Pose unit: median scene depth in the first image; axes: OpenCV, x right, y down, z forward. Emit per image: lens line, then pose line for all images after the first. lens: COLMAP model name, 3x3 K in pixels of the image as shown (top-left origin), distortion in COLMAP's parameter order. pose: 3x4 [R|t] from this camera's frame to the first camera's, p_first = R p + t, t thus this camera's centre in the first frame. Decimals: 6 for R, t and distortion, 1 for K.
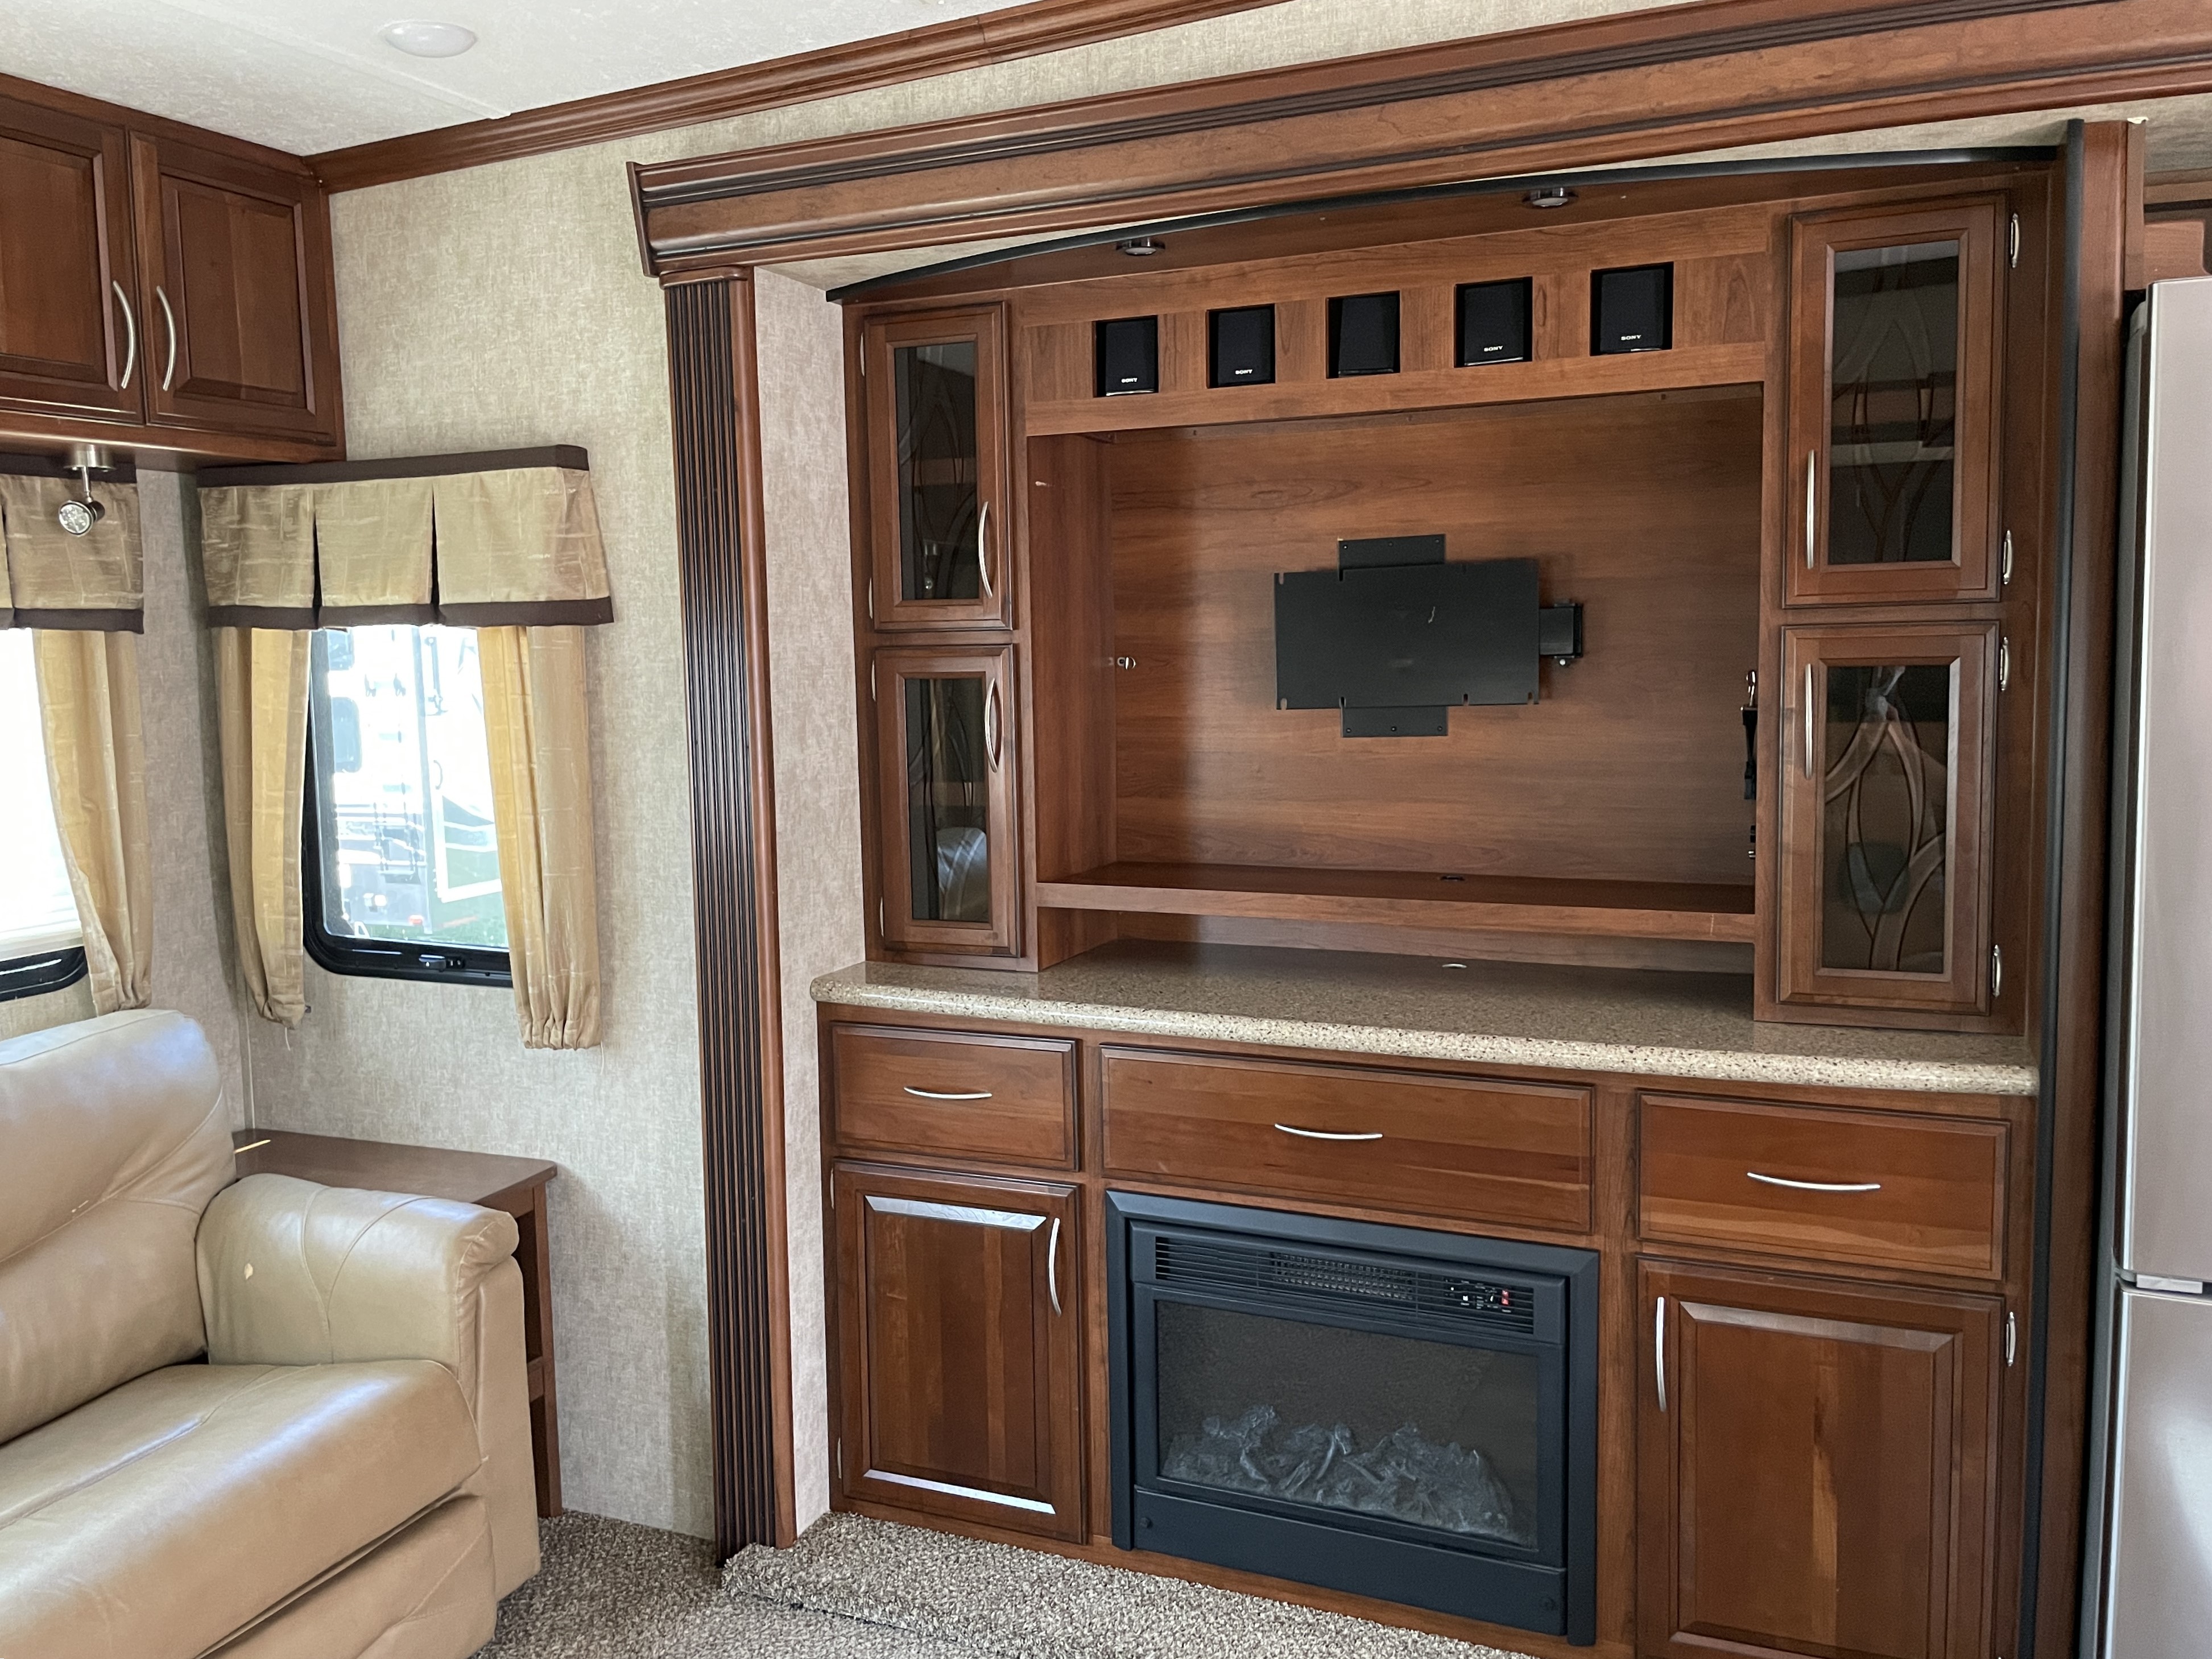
lens RADIAL K [[1694.5, 0, 1105.6], [0, 1694.5, 828.0], [0, 0, 1]] dist [0.050432, -0.073125]
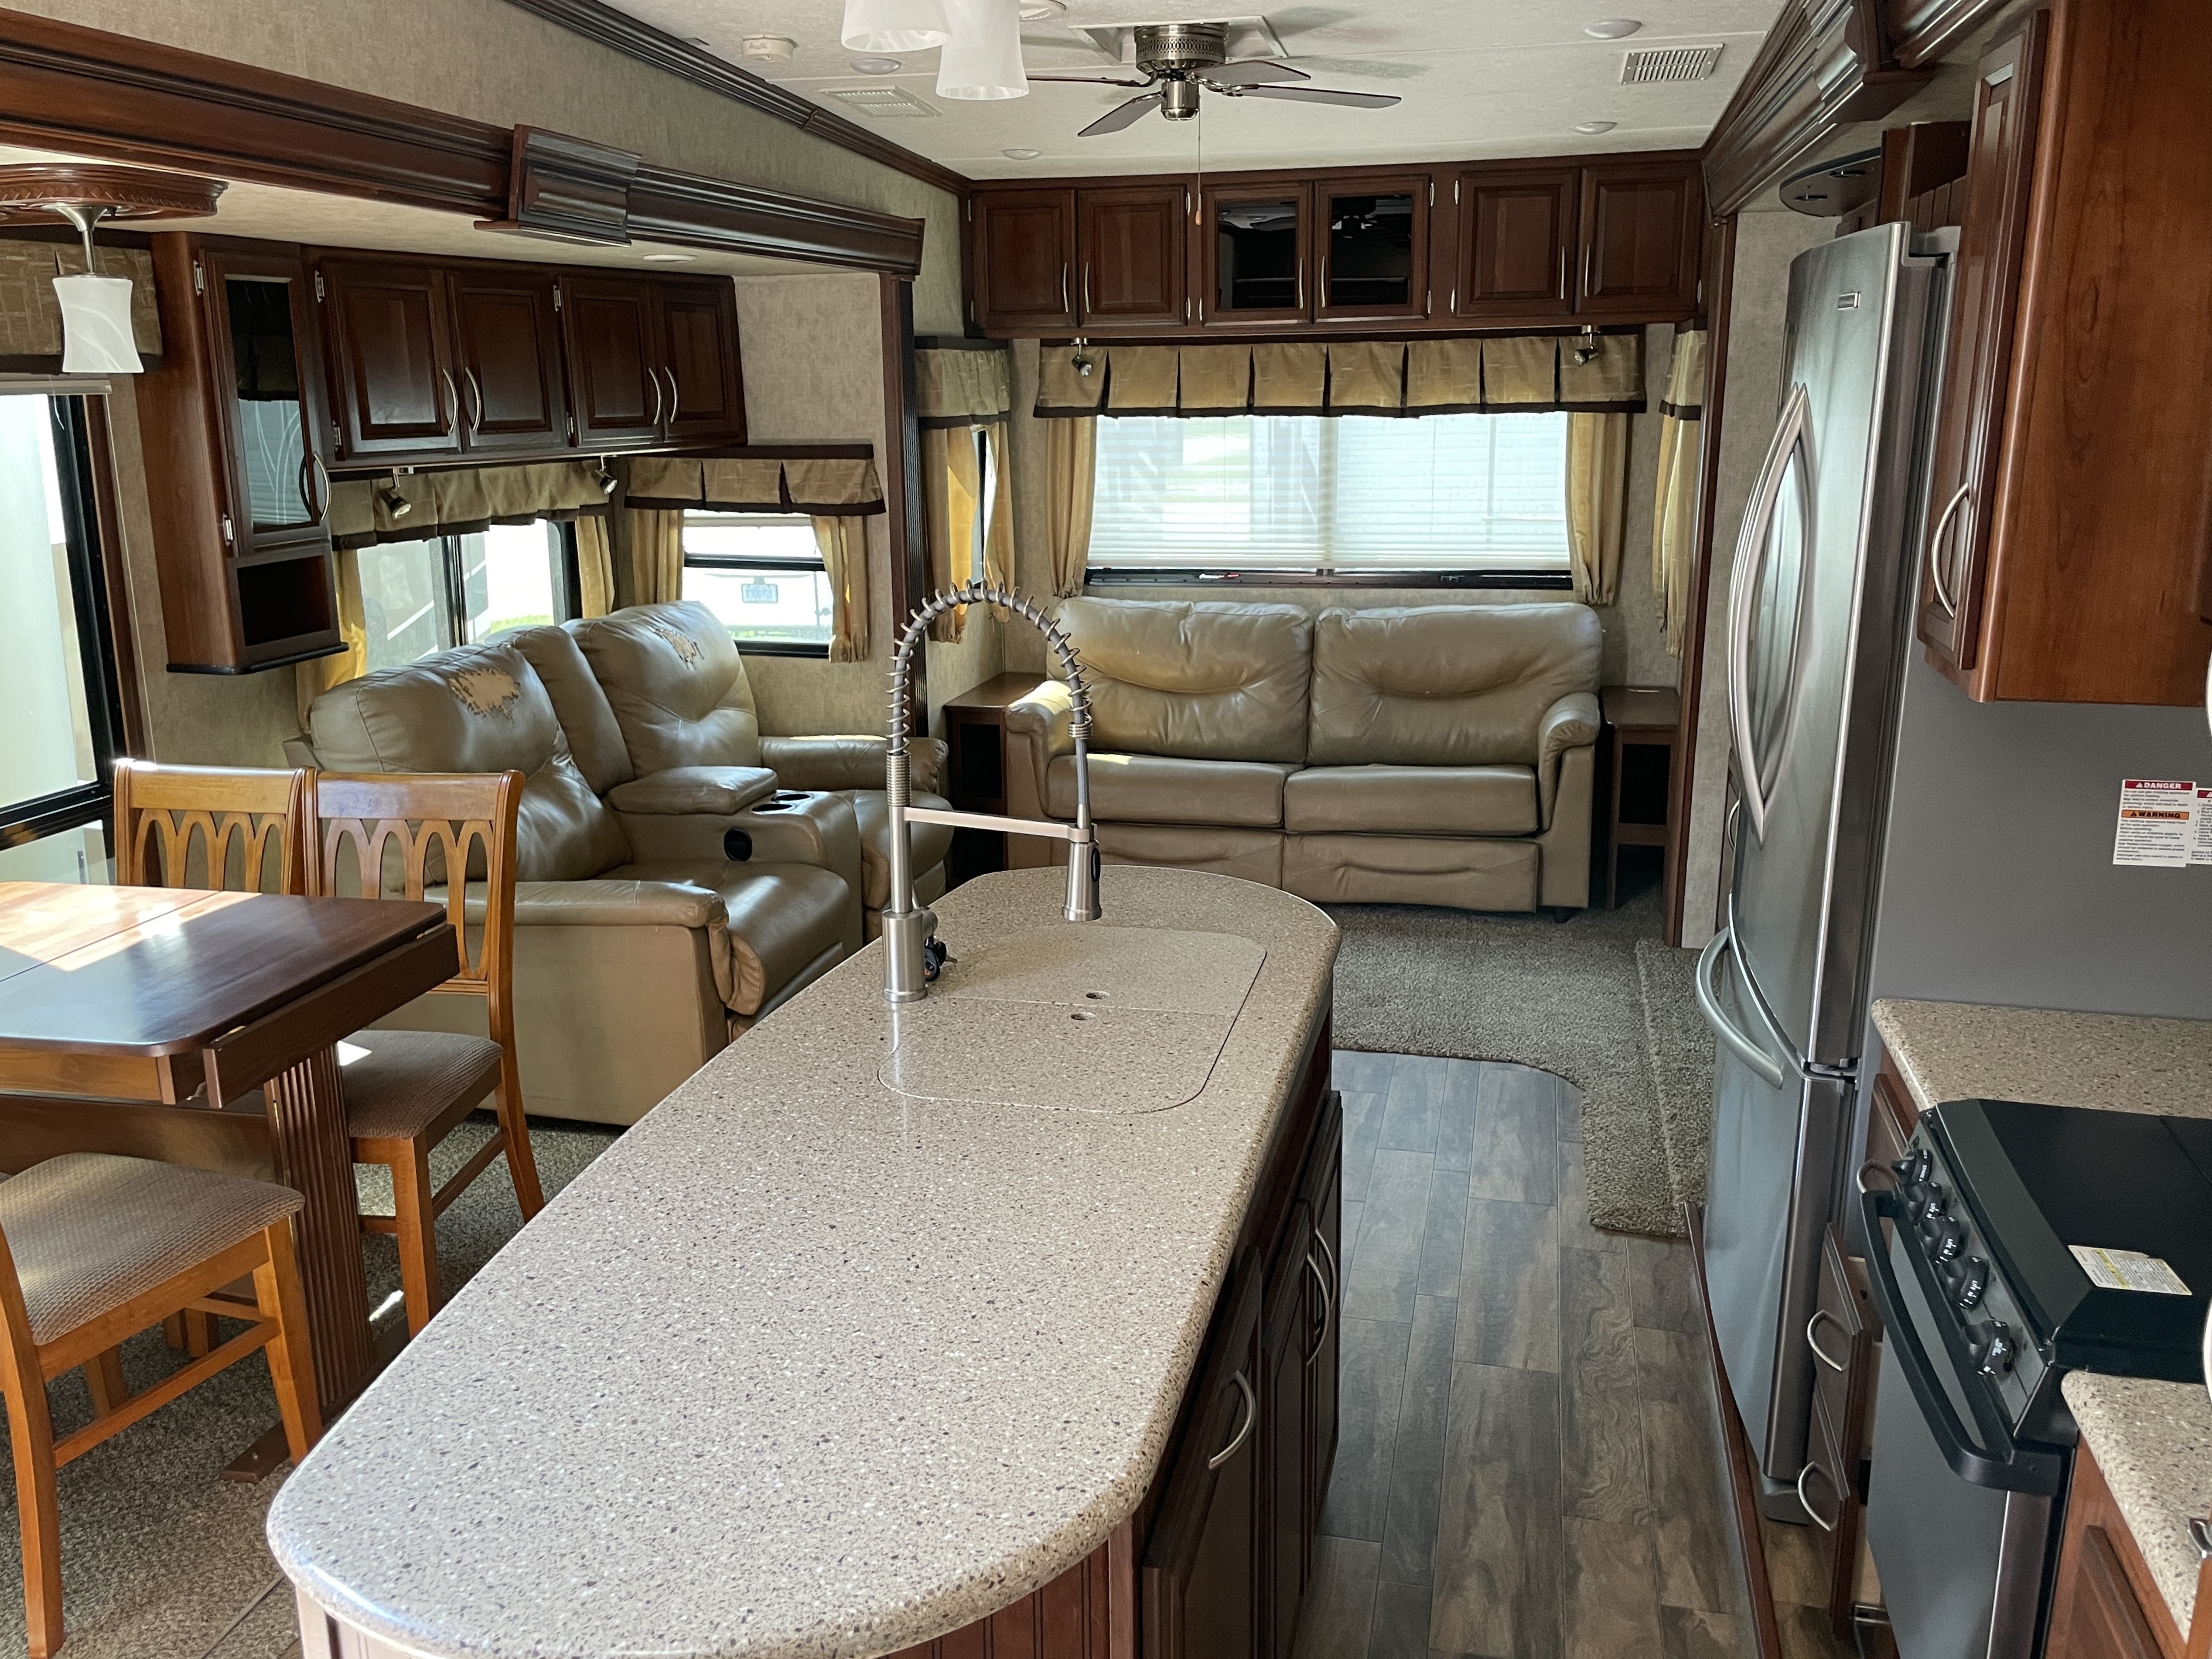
lens RADIAL K [[1694.5, 0, 1099.1], [0, 1694.5, 818.2], [0, 0, 1]] dist [0.050432, -0.073125]
pose [[0.164596, 0.263769, -0.950439, 1.359247], [-0.098449, 0.963163, 0.250251, -0.100220], [0.981436, 0.052379, 0.184501, 0.074732]]
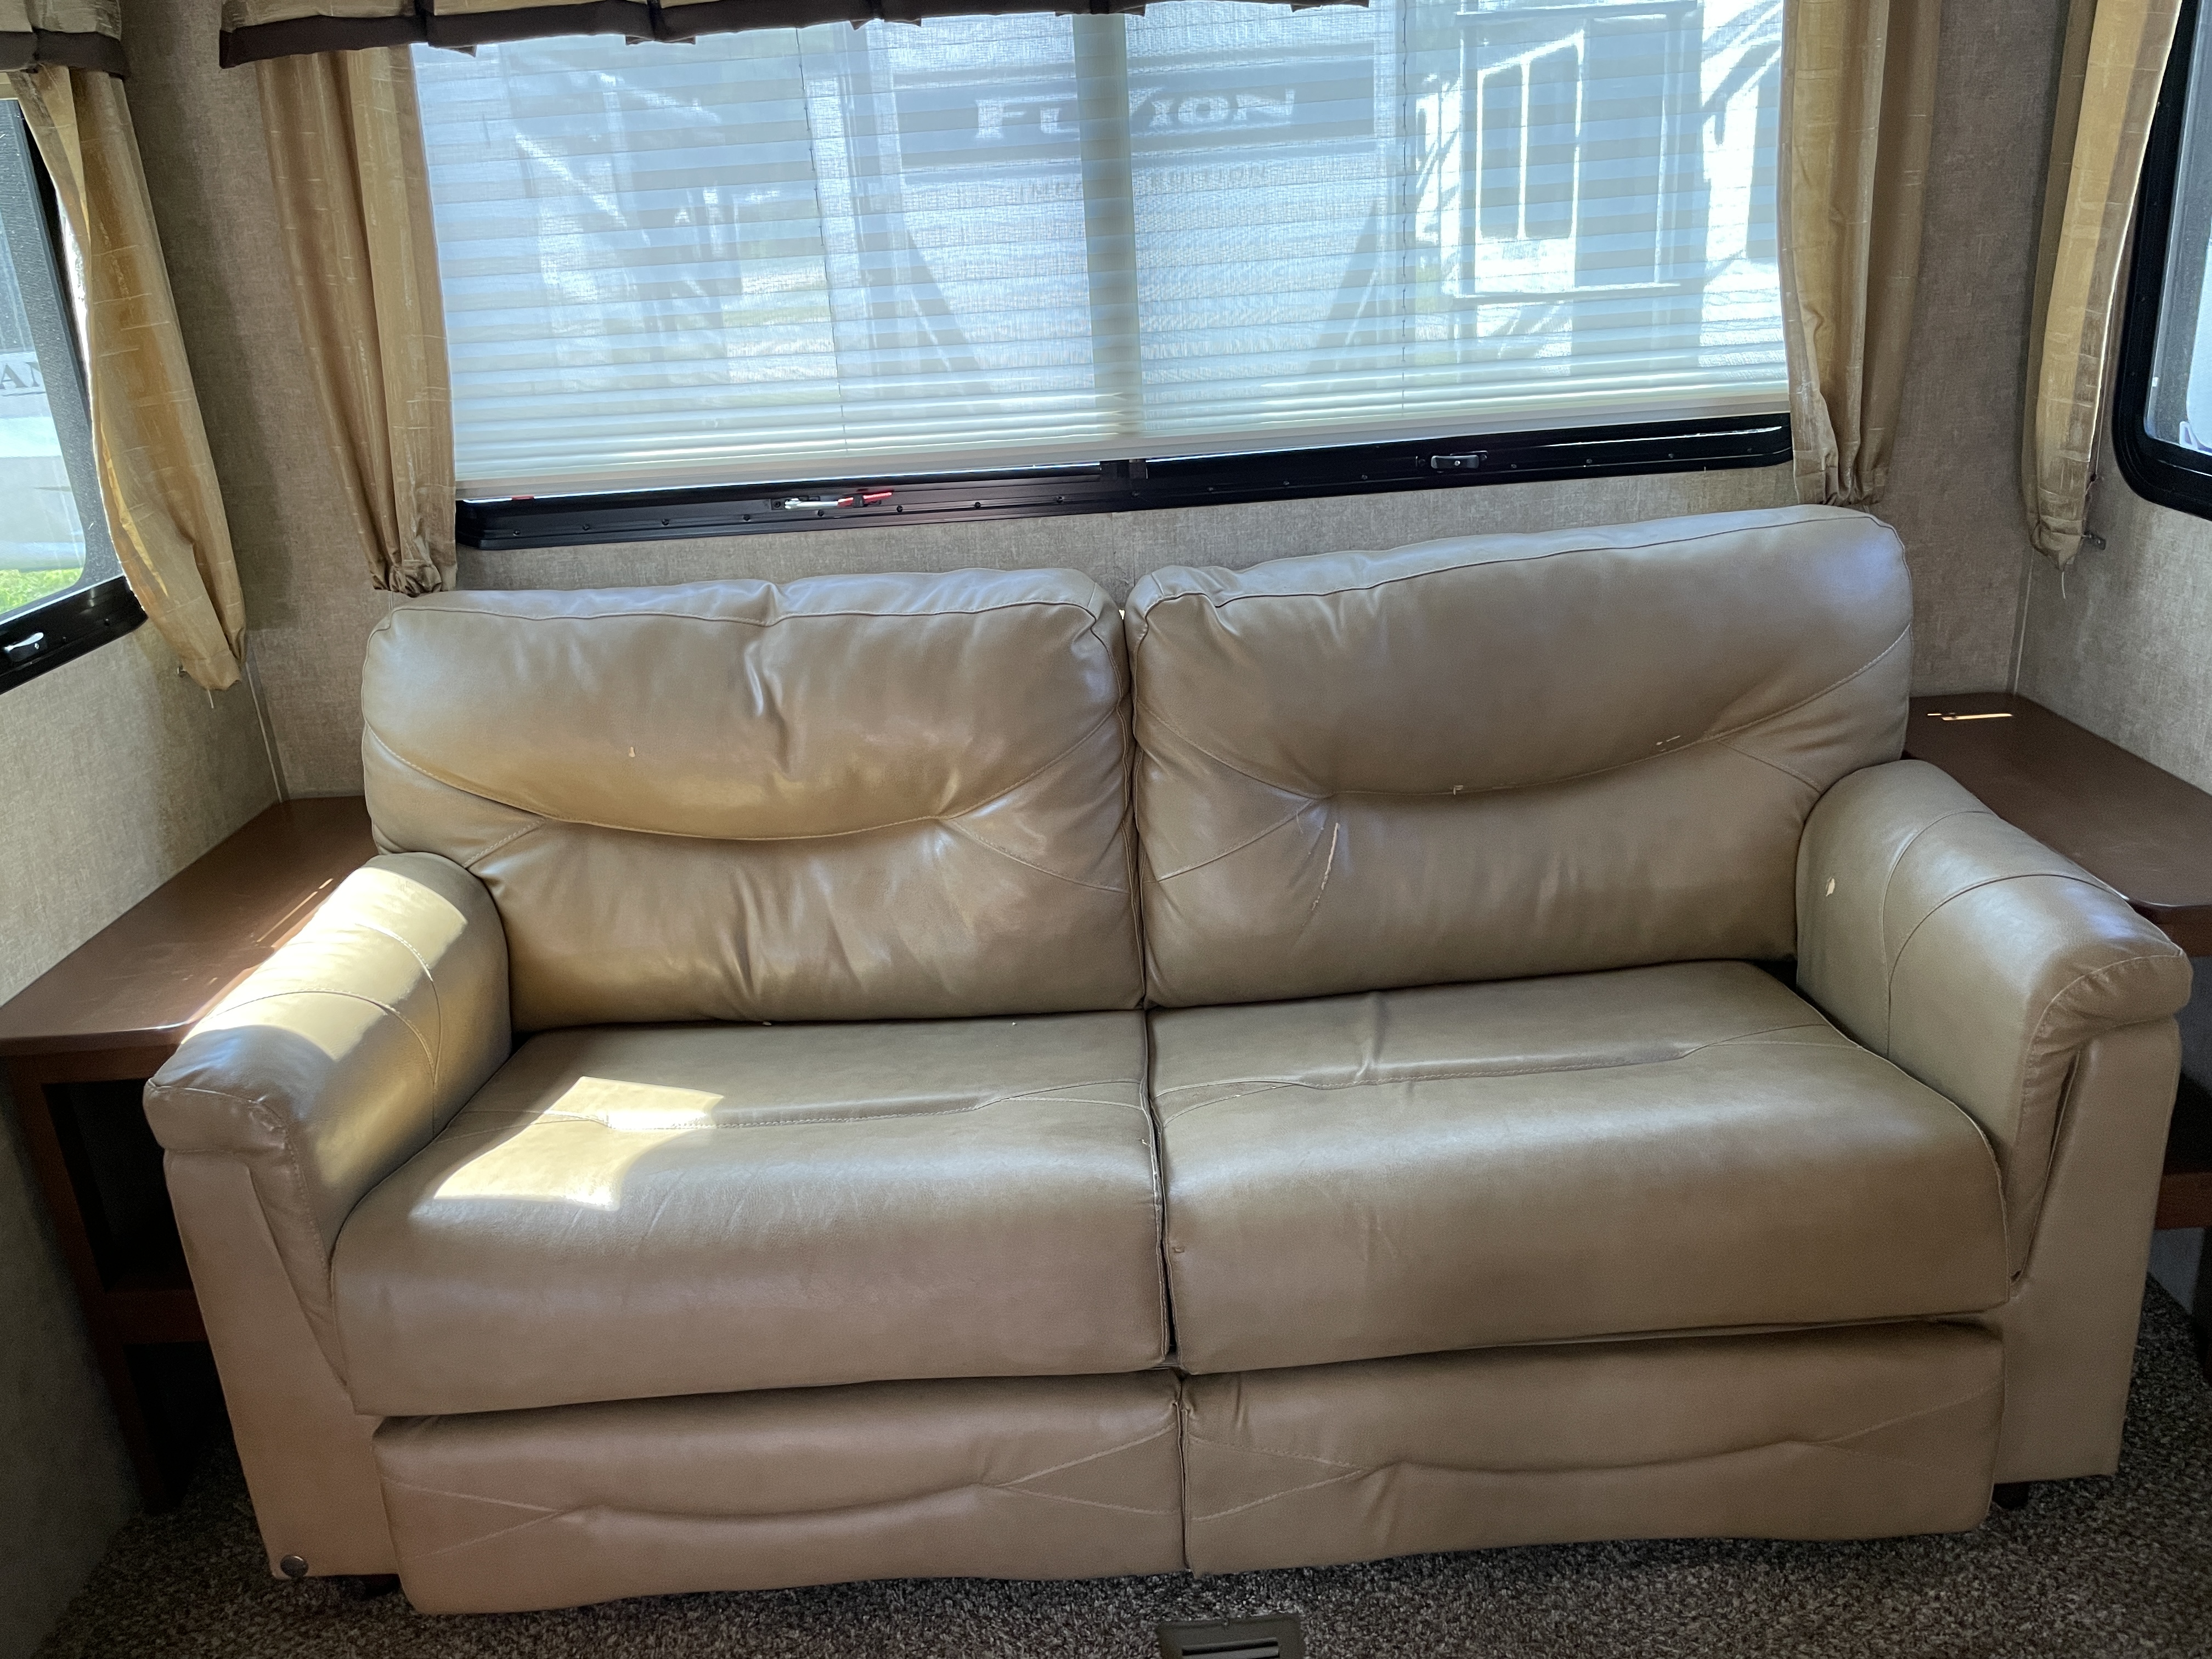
lens RADIAL K [[1694.5, 0, 1093.1], [0, 1694.5, 807.5], [0, 0, 1]] dist [0.050432, -0.073125]
pose [[0.398511, 0.309350, -0.863418, -0.005593], [-0.048314, 0.947174, 0.317059, 0.009906], [0.915890, -0.084636, 0.392406, 0.400112]]
